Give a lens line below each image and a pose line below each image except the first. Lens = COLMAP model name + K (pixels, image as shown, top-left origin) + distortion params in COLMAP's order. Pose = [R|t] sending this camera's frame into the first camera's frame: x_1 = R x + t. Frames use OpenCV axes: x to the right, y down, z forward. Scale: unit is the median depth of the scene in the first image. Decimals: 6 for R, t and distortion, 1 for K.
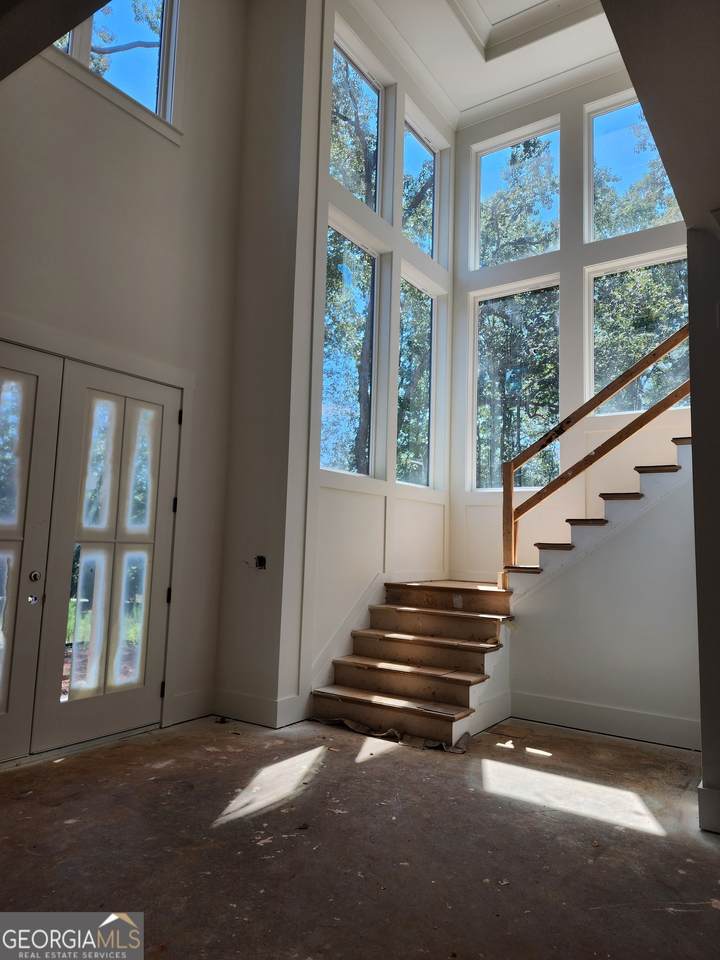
lens RADIAL K [[643.3, 0, 372.6], [0, 643.3, 472.1], [0, 0, 1]] dist [0.068244, -0.061150]
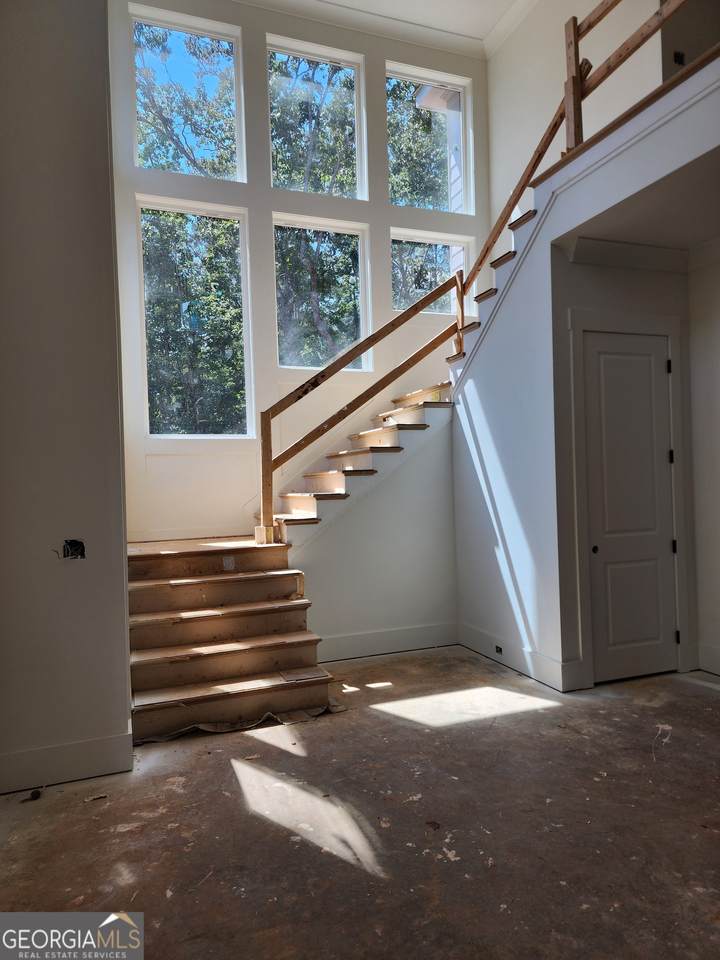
lens RADIAL K [[643.3, 0, 372.6], [0, 643.3, 472.1], [0, 0, 1]] dist [0.068244, -0.061150]
pose [[0.572505, -0.034772, 0.819163, -0.681124], [-0.054060, 0.995325, 0.080031, -0.015079], [-0.818117, -0.090102, 0.567949, 0.453971]]
